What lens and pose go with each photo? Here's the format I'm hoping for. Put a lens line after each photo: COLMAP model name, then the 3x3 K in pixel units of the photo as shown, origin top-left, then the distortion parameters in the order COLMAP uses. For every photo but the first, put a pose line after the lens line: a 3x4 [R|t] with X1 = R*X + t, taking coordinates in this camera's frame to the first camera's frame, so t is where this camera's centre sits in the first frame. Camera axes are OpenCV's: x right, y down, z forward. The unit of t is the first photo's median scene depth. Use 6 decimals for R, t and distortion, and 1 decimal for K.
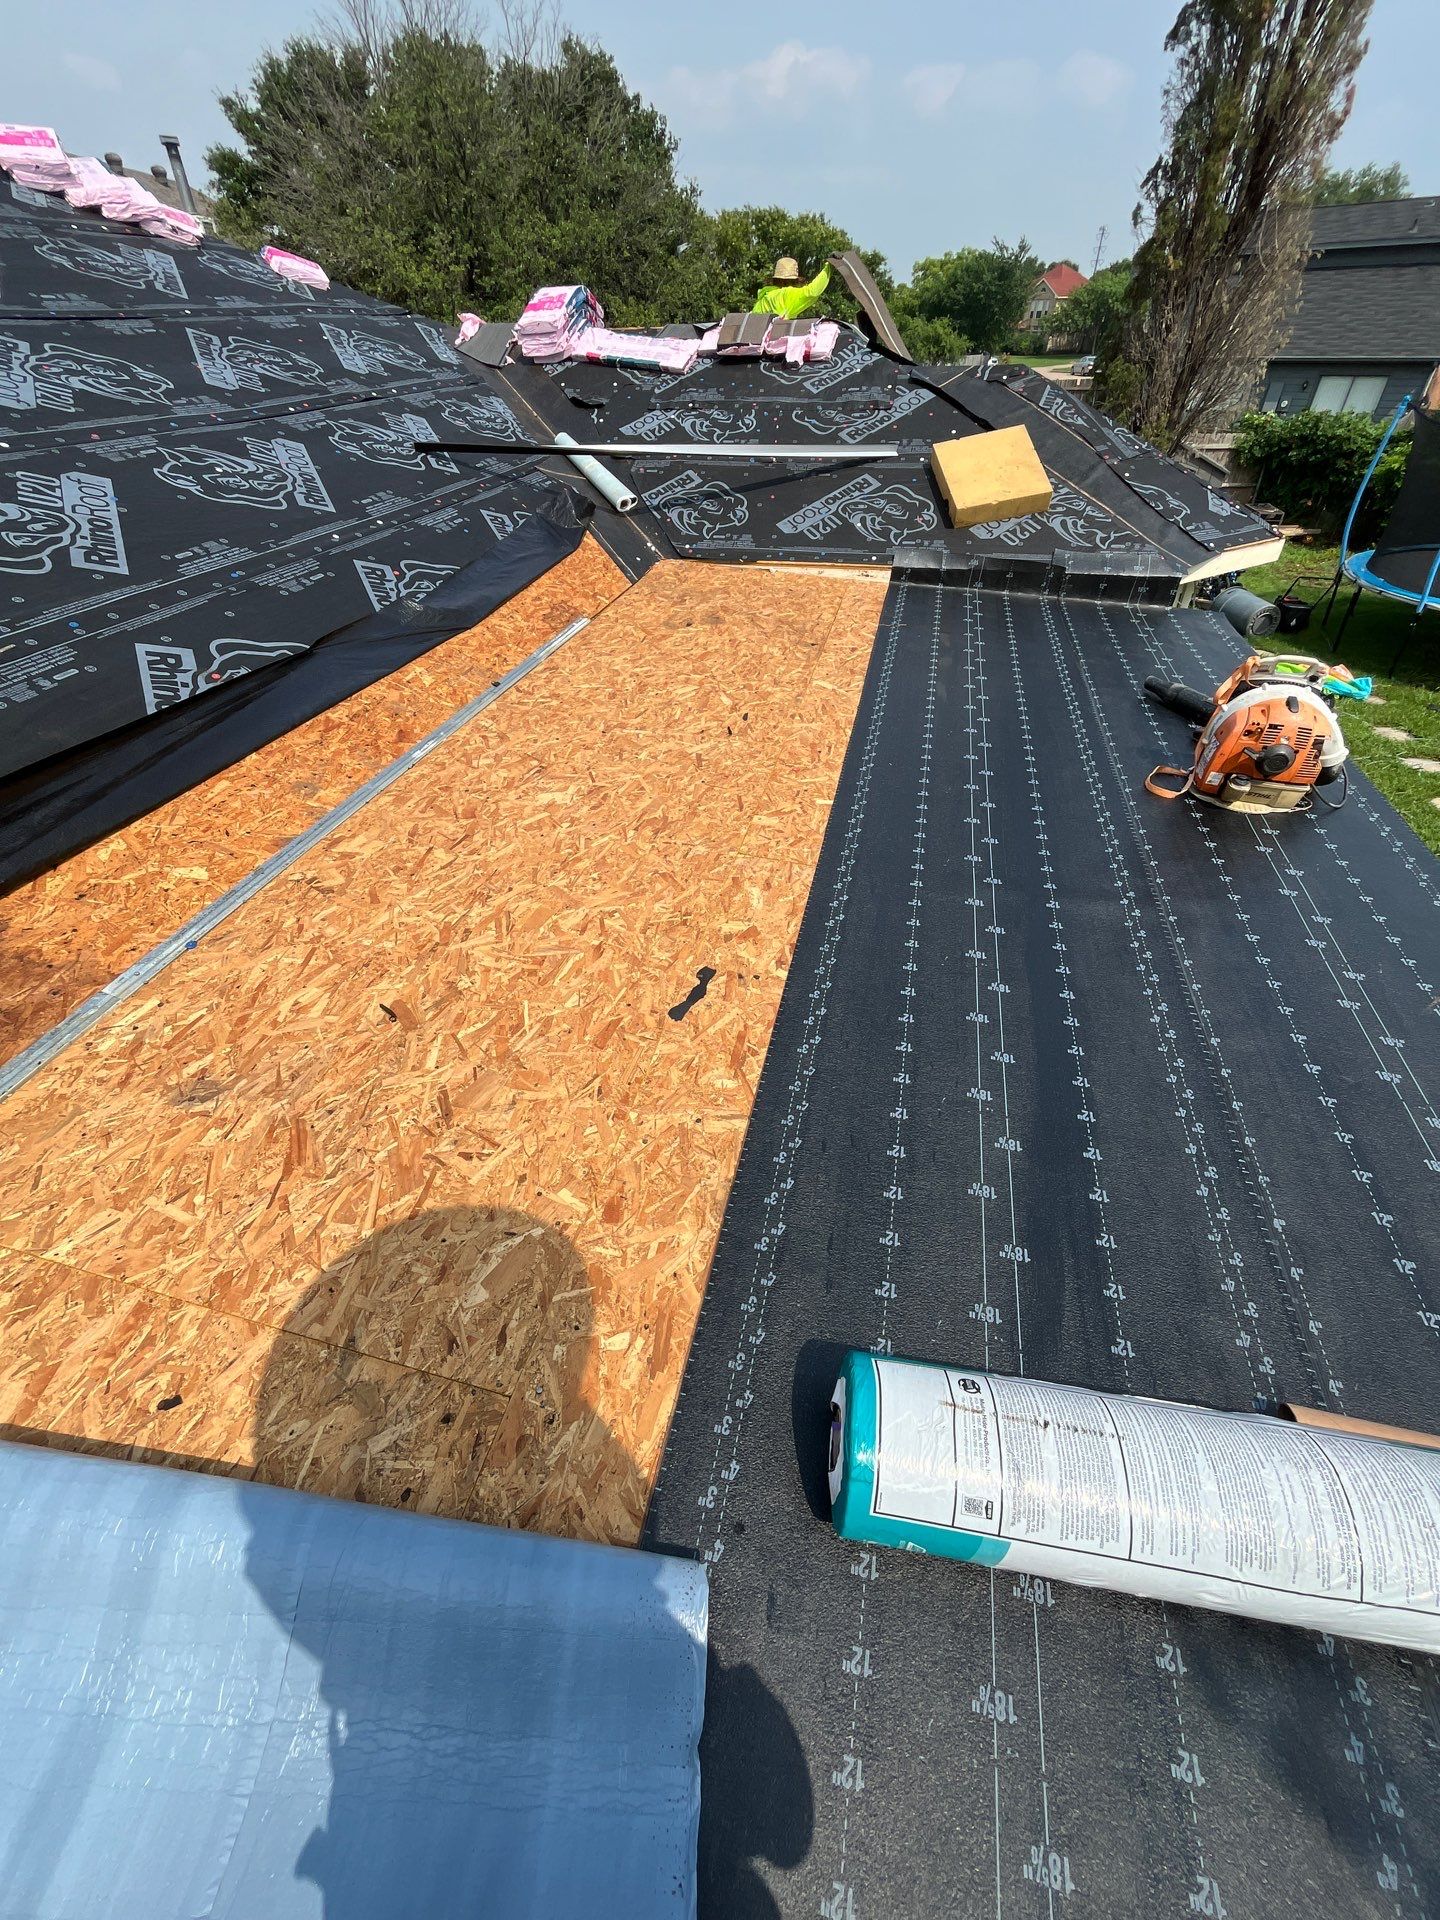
lens RADIAL K [[796.4, 0, 741.8], [0, 796.4, 953.7], [0, 0, 1]] dist [0.016609, -0.008934]
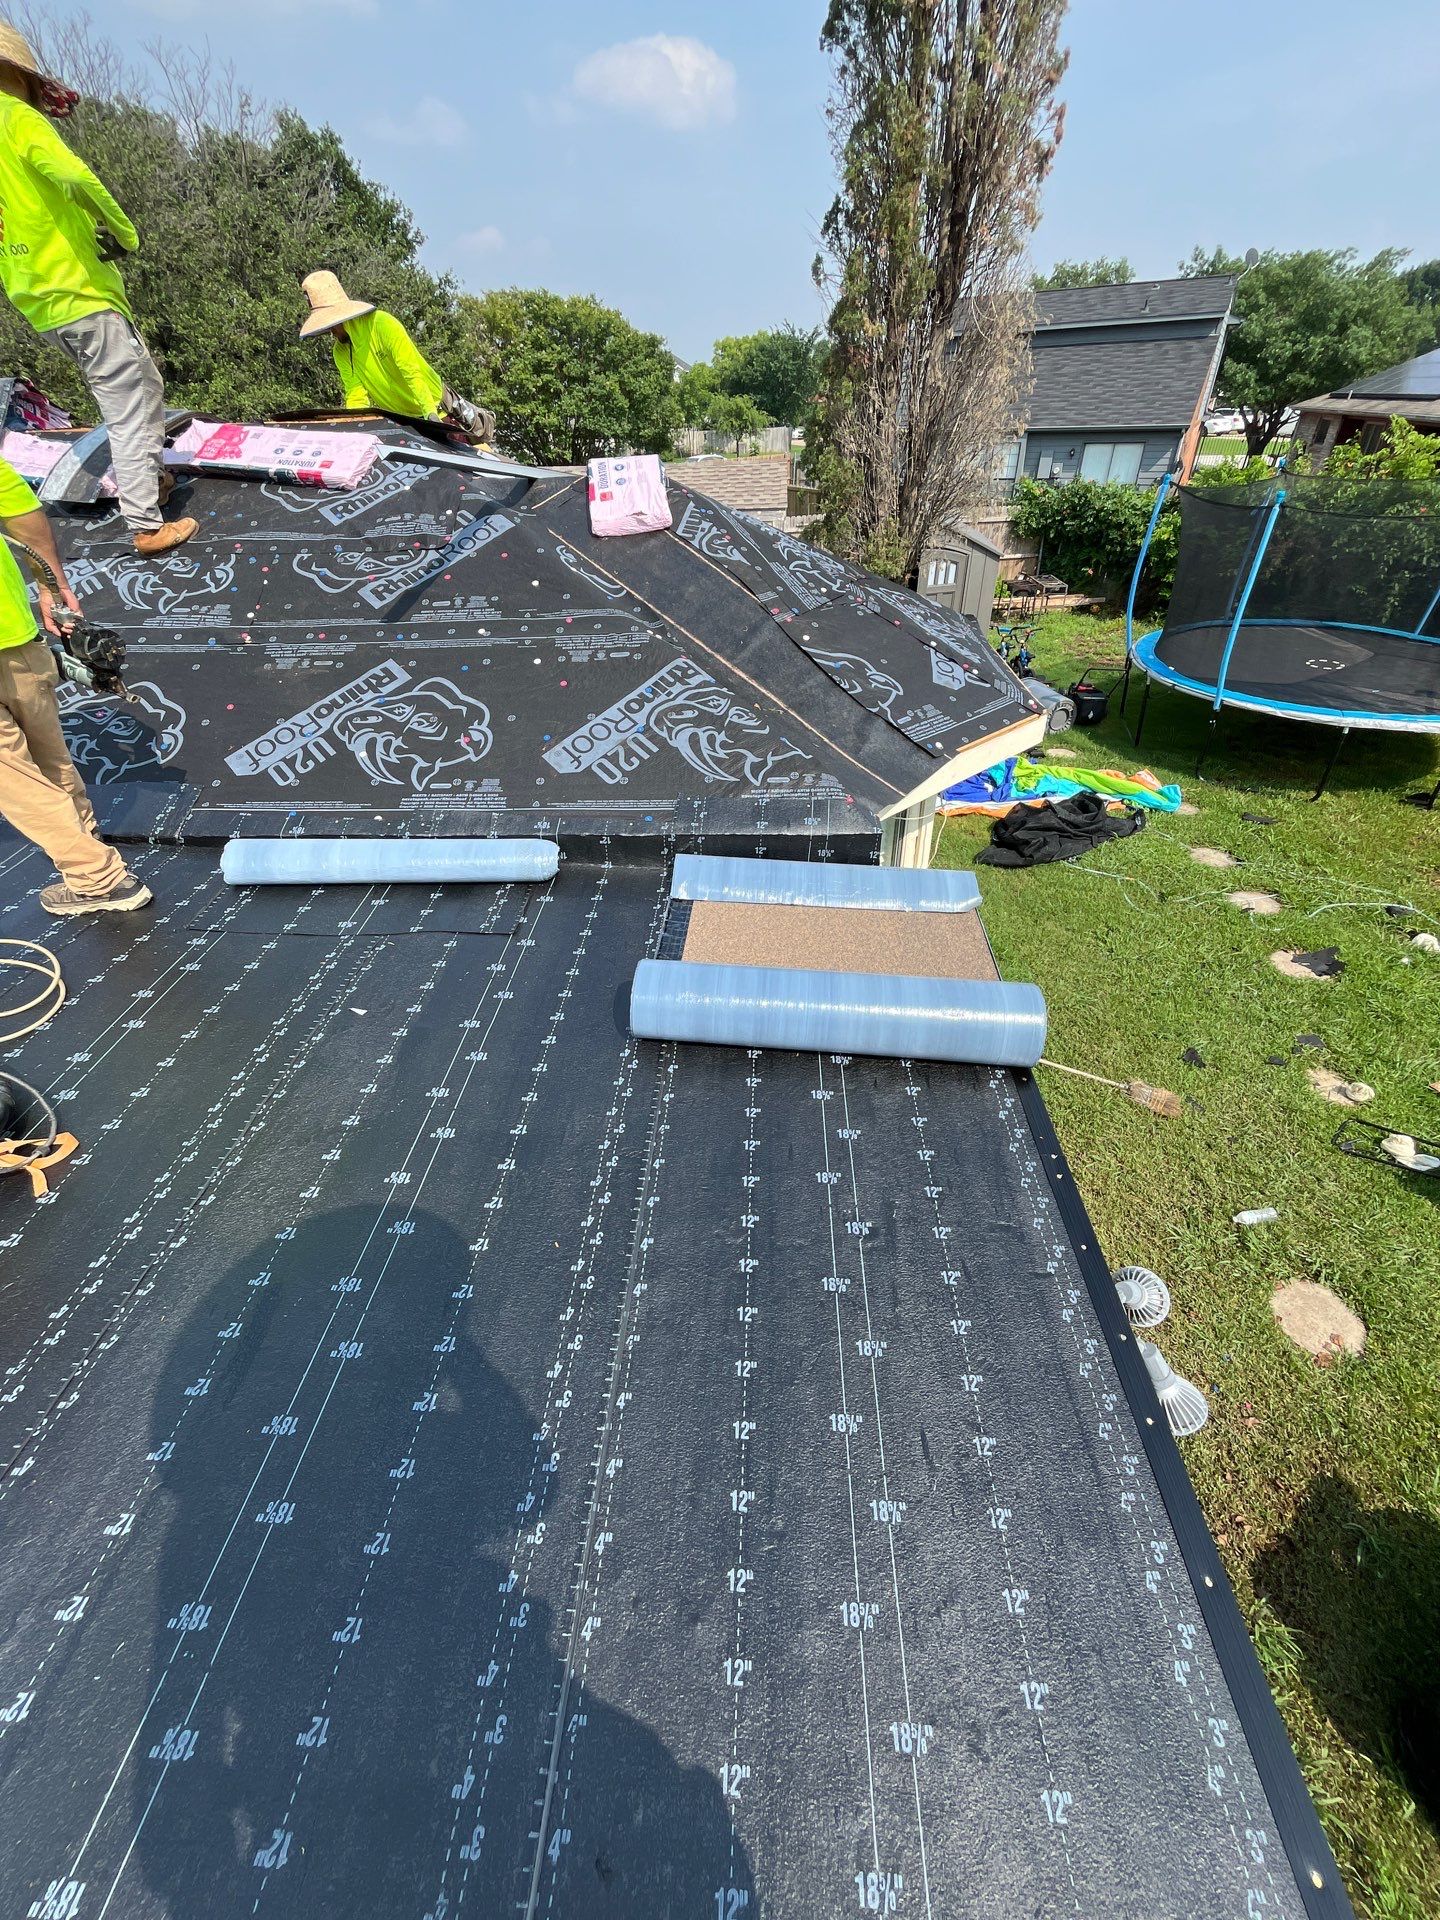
lens RADIAL K [[793.0, 0, 745.8], [0, 793.0, 962.4], [0, 0, 1]] dist [0.004824, -0.002772]
pose [[0.982839, -0.119265, 0.140721, 0.268622], [0.126191, 0.991145, -0.041331, -0.273795], [-0.134545, 0.058380, 0.989186, 0.334586]]
